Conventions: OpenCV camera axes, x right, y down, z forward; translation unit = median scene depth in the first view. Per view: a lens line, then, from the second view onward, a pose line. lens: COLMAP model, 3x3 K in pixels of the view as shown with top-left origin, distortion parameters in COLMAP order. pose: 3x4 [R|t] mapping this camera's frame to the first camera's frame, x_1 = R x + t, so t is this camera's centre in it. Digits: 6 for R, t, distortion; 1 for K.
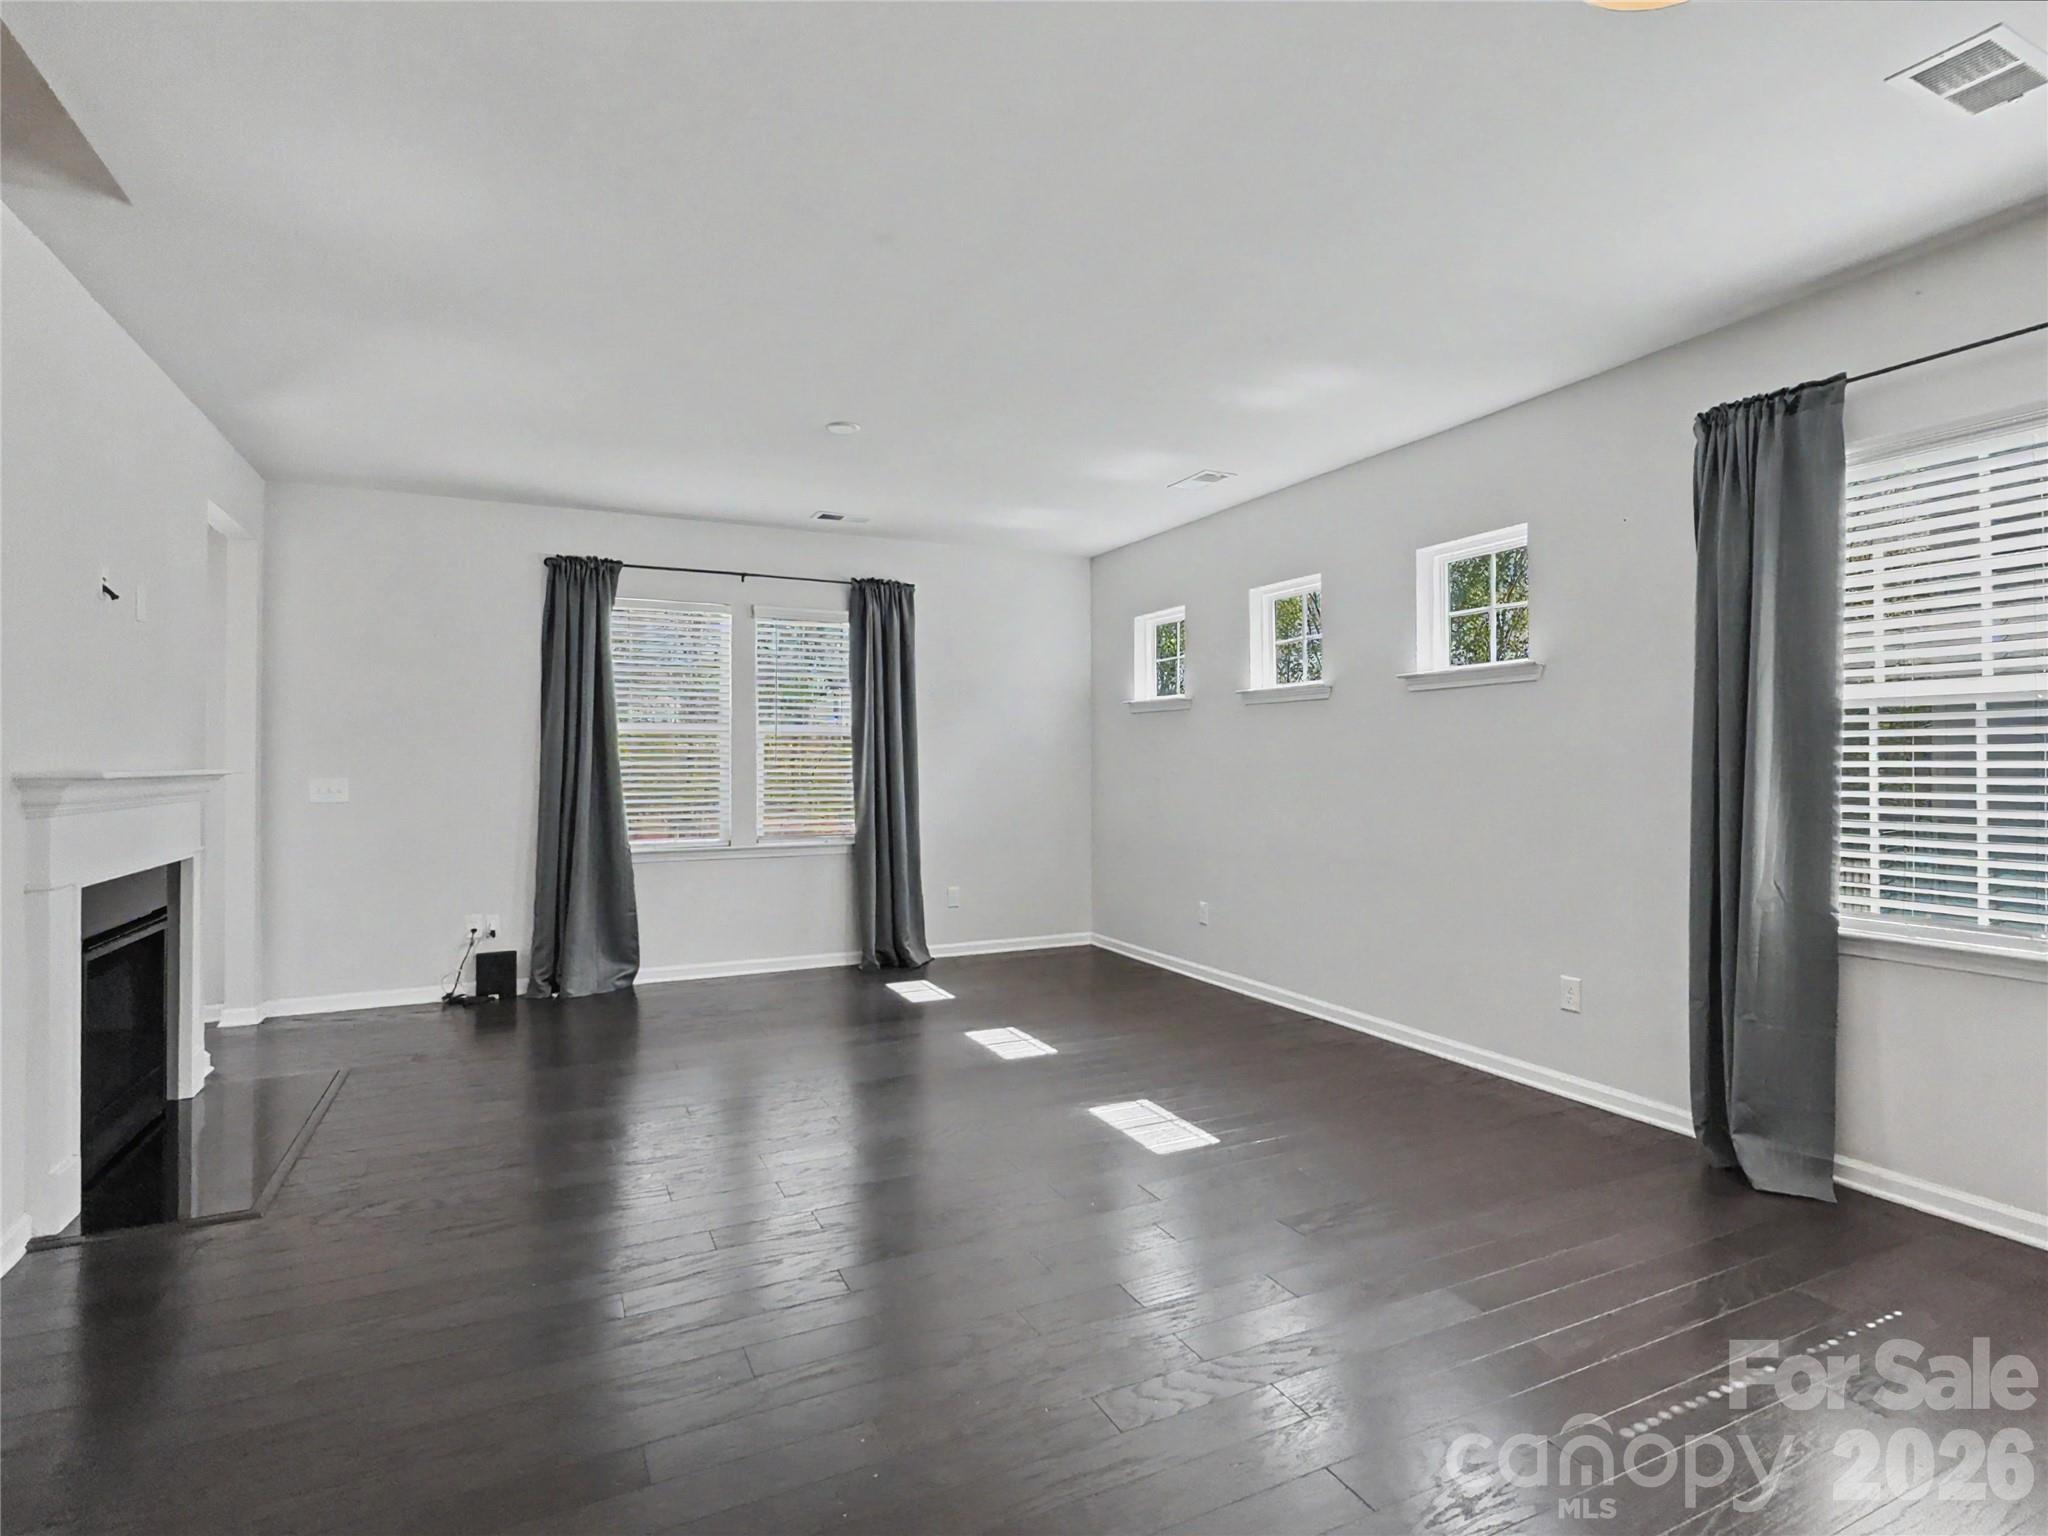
lens RADIAL K [[1038.9, 0, 1030.6], [0, 1038.9, 746.5], [0, 0, 1]] dist [-0.003833, 0.000423]
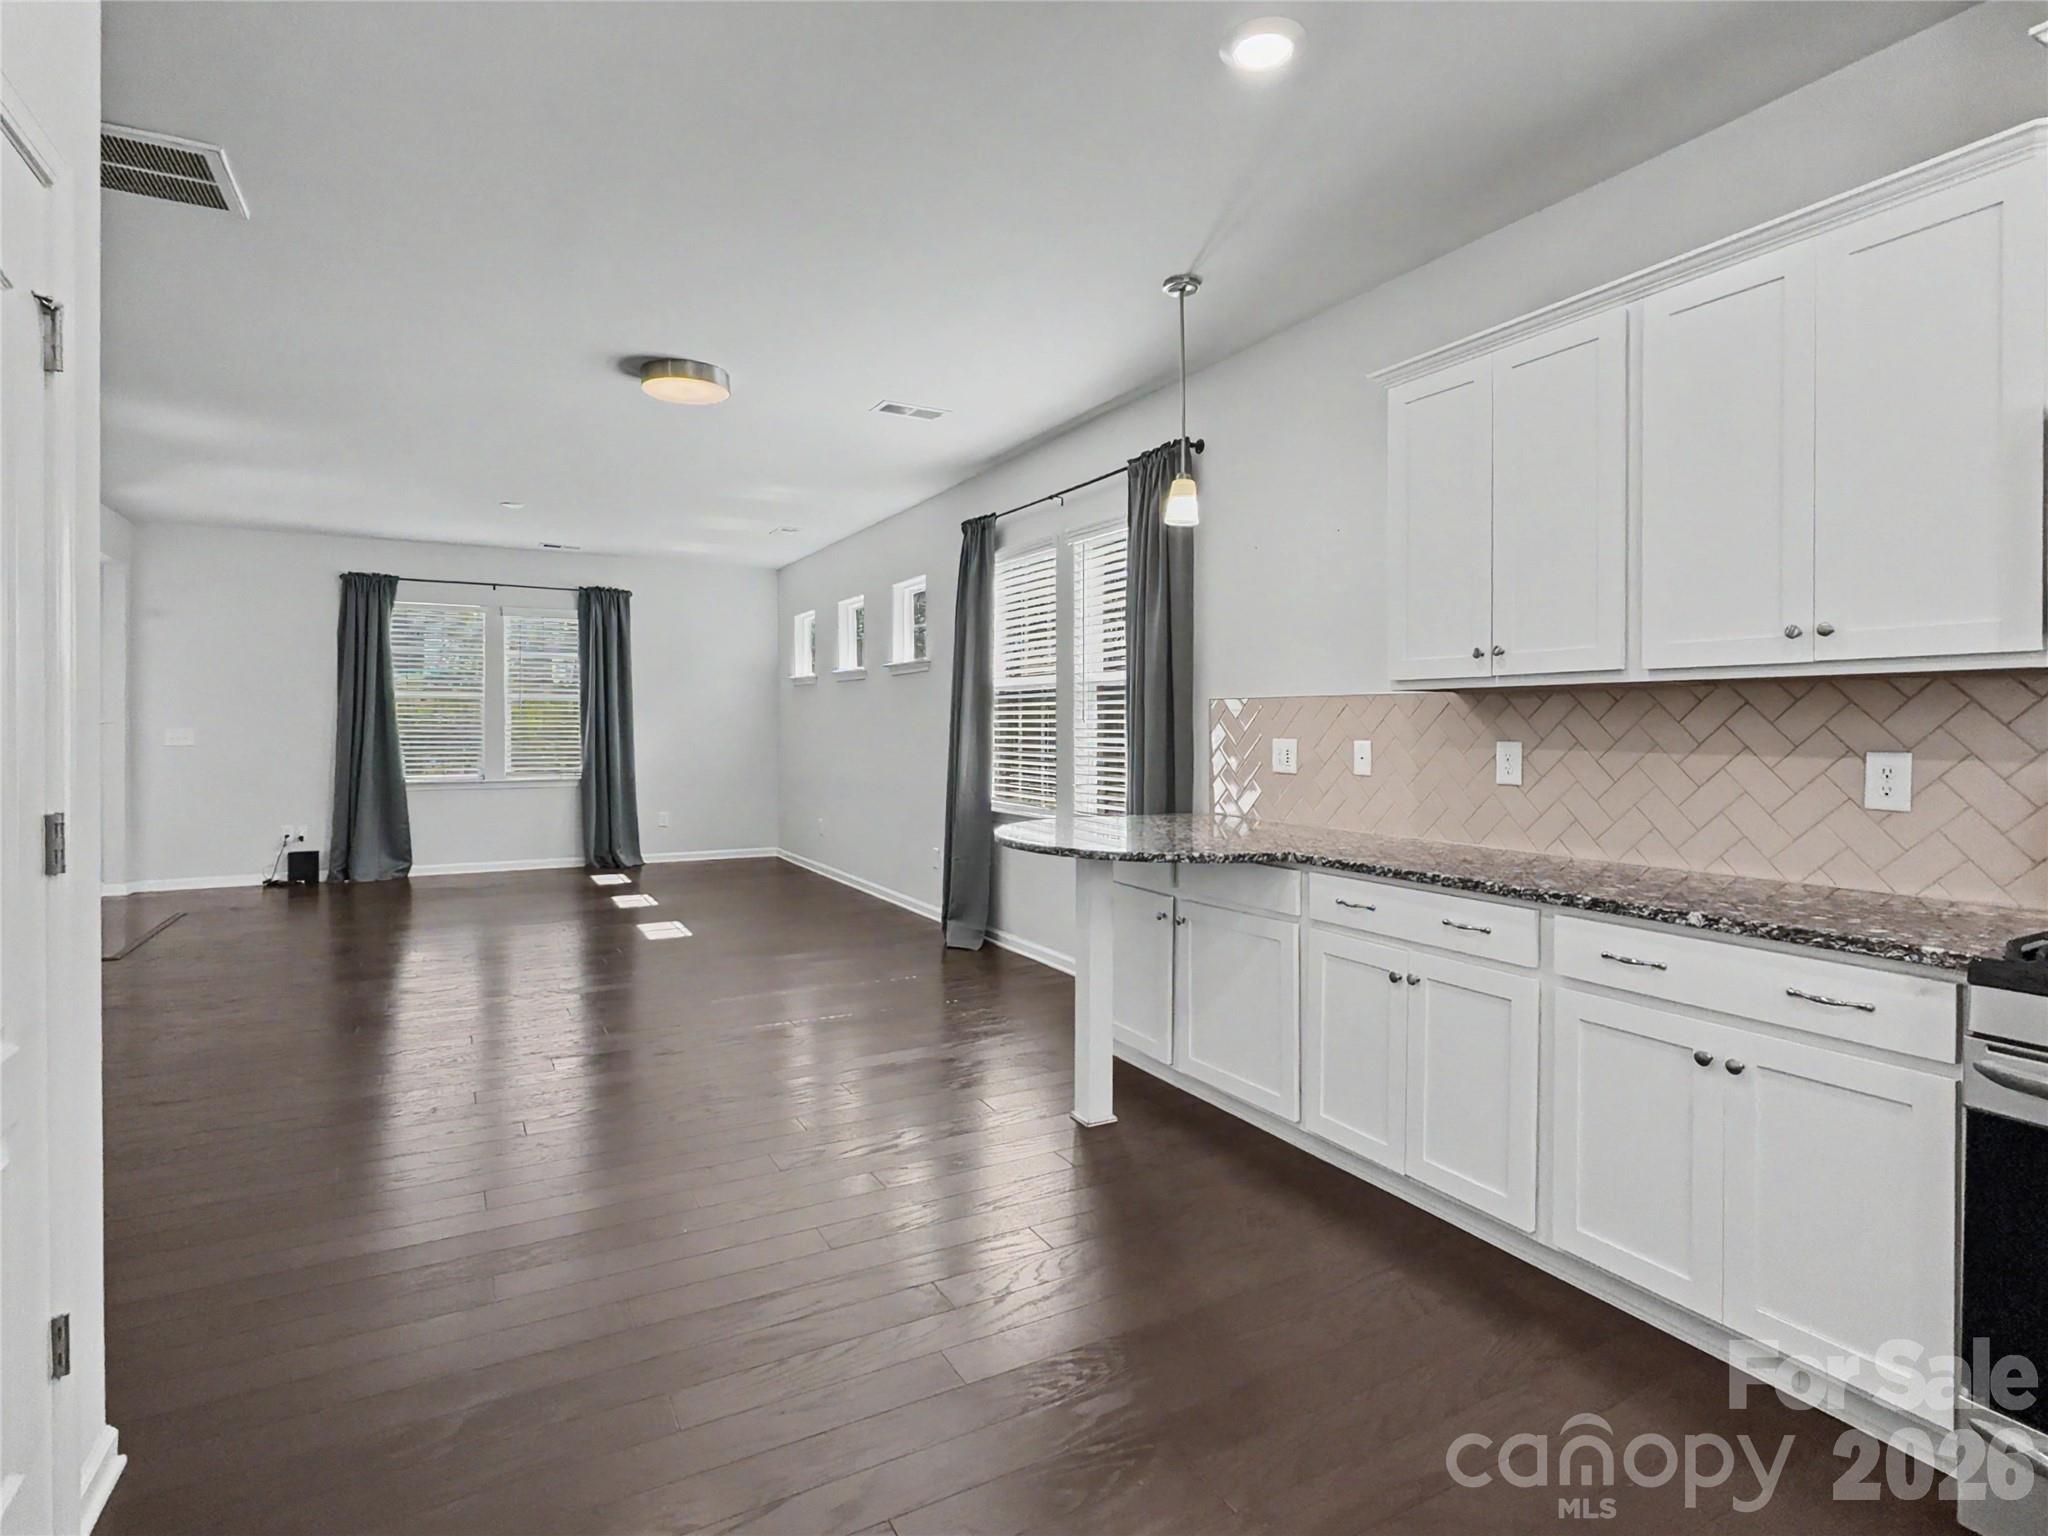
lens RADIAL K [[1047.1, 0, 1015.9], [0, 1047.1, 726.8], [0, 0, 1]] dist [0.004536, 0.000097]
pose [[0.998974, 0.004743, 0.045045, 0.409110], [-0.005456, 0.999861, 0.015726, -0.001565], [-0.044964, -0.015956, 0.998861, -0.497489]]
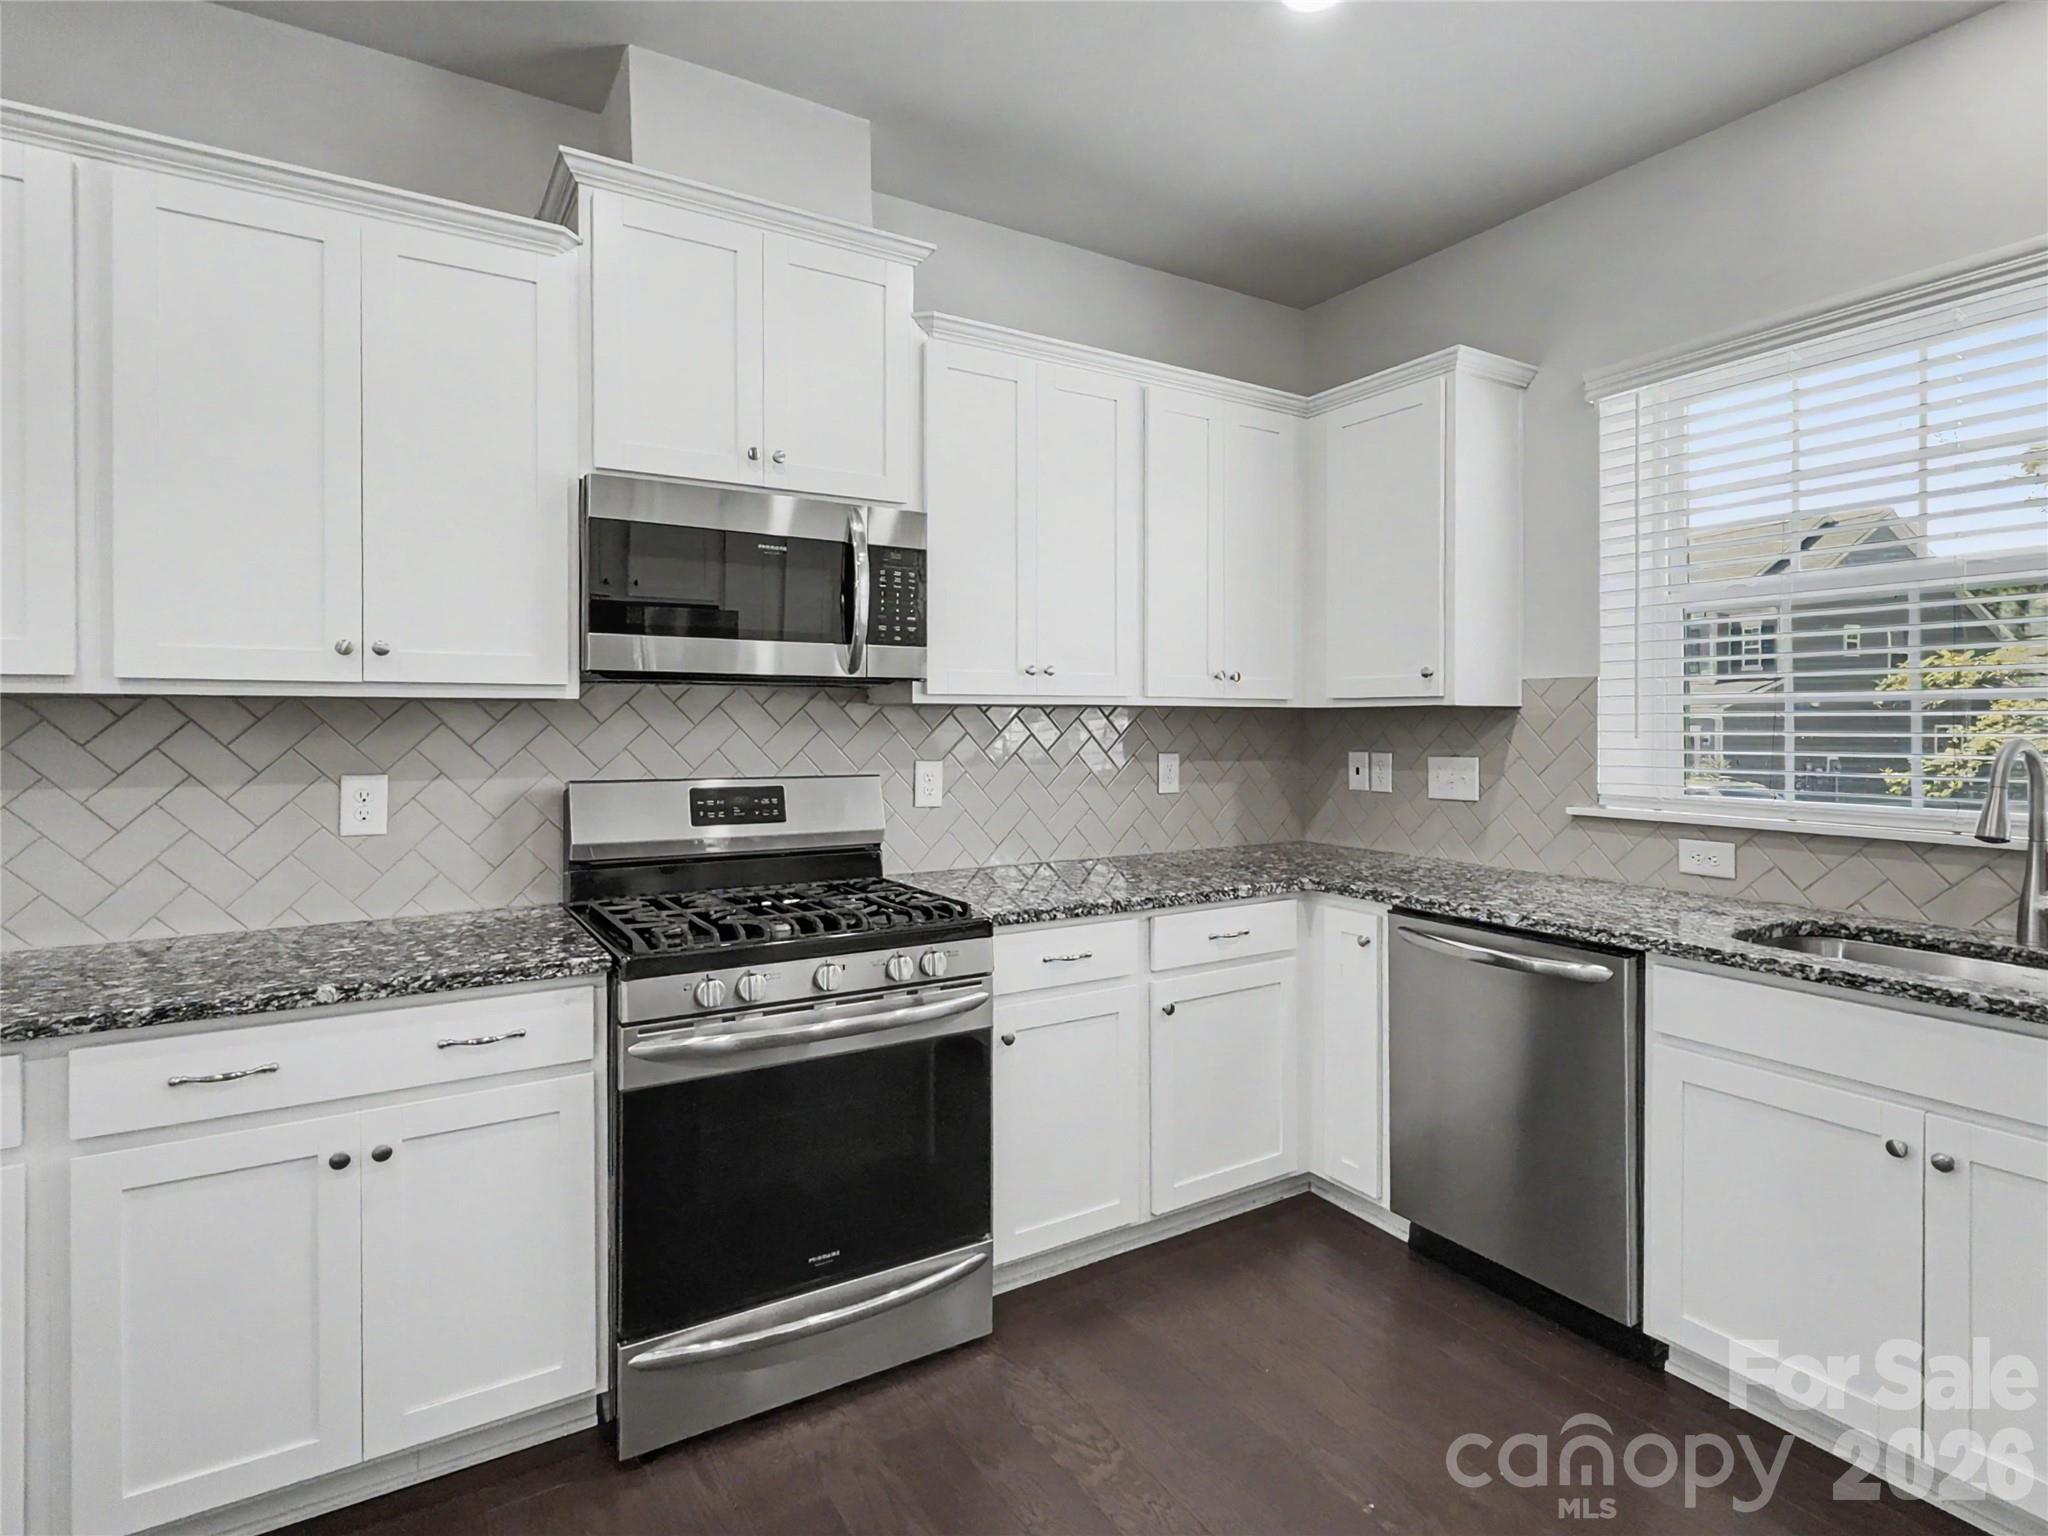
lens RADIAL K [[1047.1, 0, 1015.9], [0, 1047.1, 726.8], [0, 0, 1]] dist [0.004536, 0.000097]
pose [[-0.092052, -0.000256, 0.995754, 0.349659], [-0.013695, 0.999906, -0.001009, -0.008333], [-0.995660, -0.013730, -0.092046, -0.315922]]
